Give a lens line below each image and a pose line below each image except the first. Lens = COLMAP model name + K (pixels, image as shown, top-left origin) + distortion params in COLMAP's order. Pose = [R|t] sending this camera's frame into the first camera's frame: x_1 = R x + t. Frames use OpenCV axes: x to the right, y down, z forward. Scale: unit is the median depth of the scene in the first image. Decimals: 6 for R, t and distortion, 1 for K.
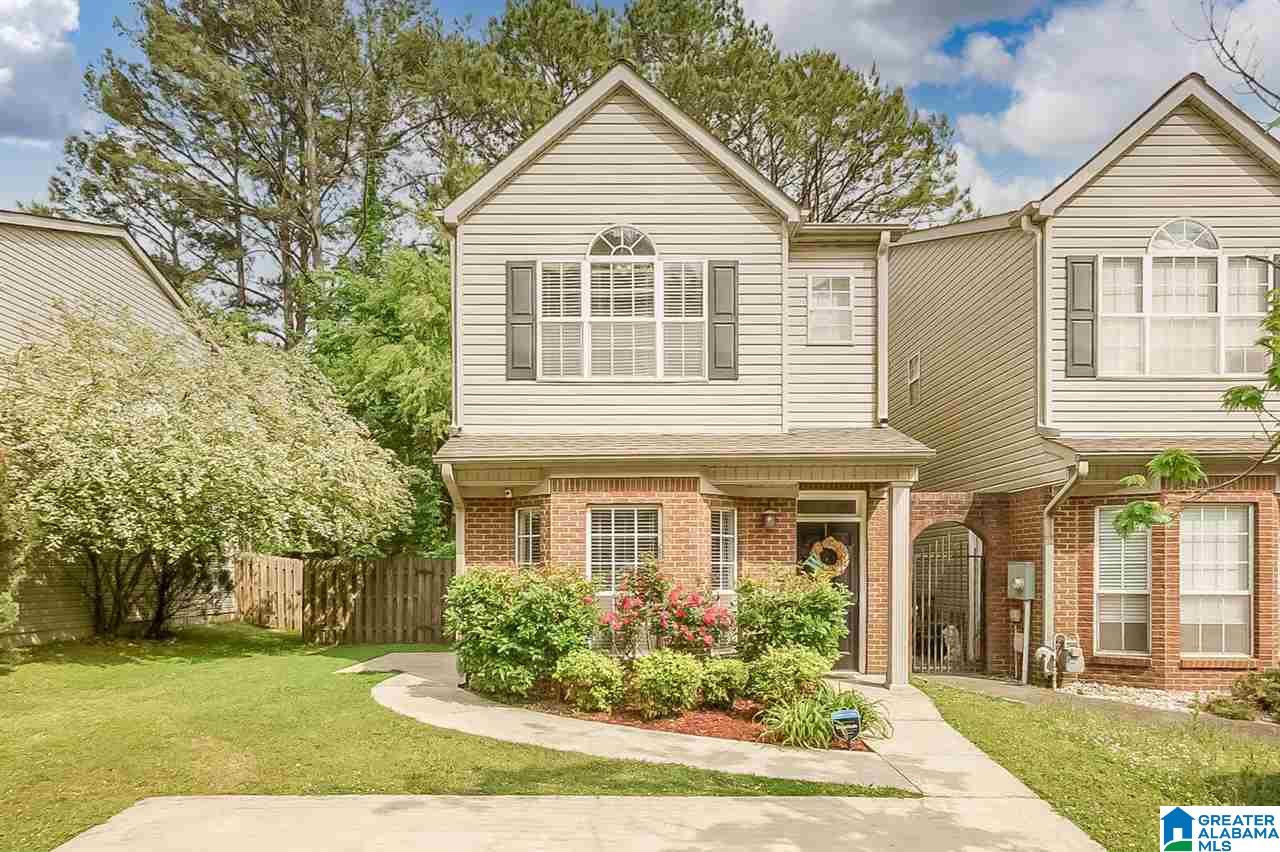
lens RADIAL K [[733.0, 0, 640.0], [0, 733.0, 426.0], [0, 0, 1]] dist [0.001309, 0.002505]
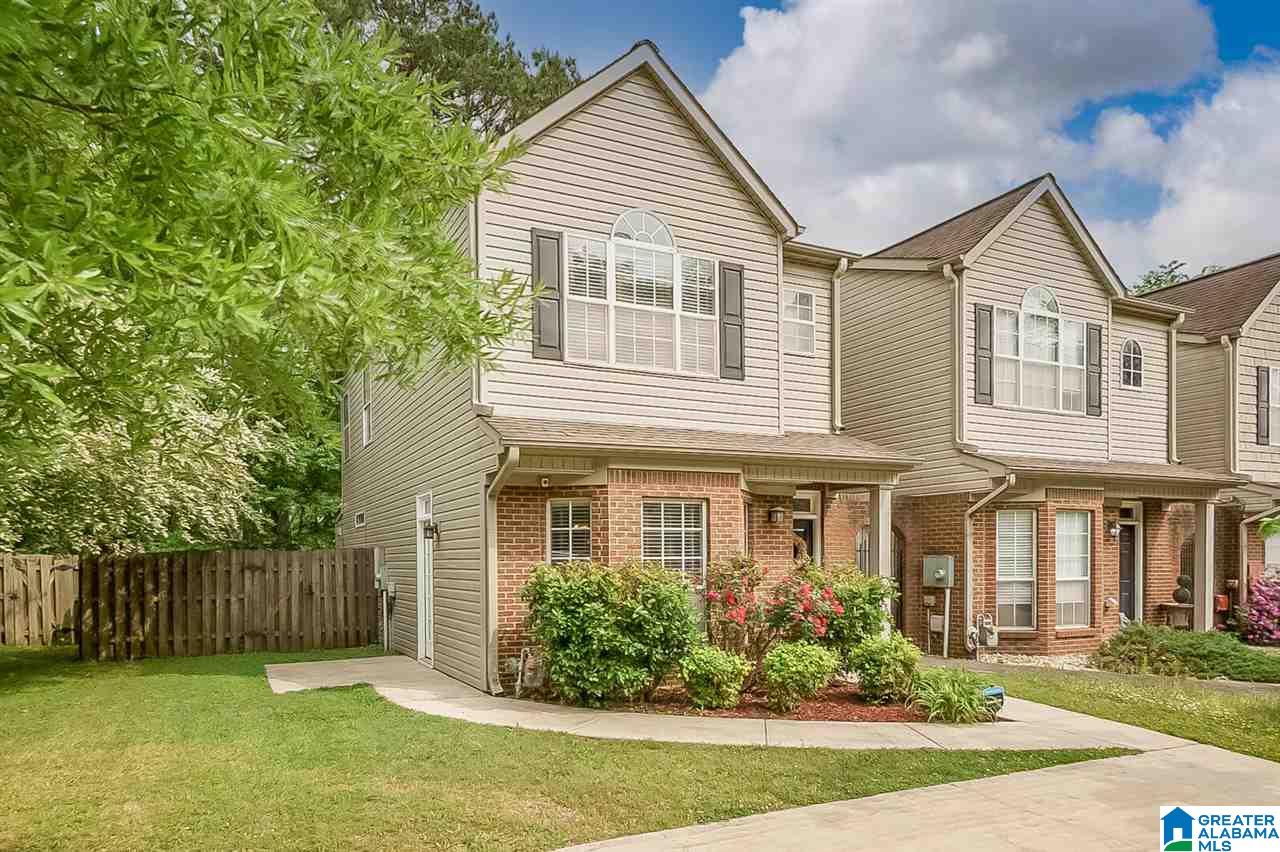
lens RADIAL K [[733.0, 0, 640.0], [0, 733.0, 426.0], [0, 0, 1]] dist [0.001309, 0.002505]
pose [[0.917941, 0.067256, 0.390975, -0.409576], [-0.071480, 0.997435, -0.003757, 0.015890], [-0.390225, -0.024498, 0.920394, 0.103754]]
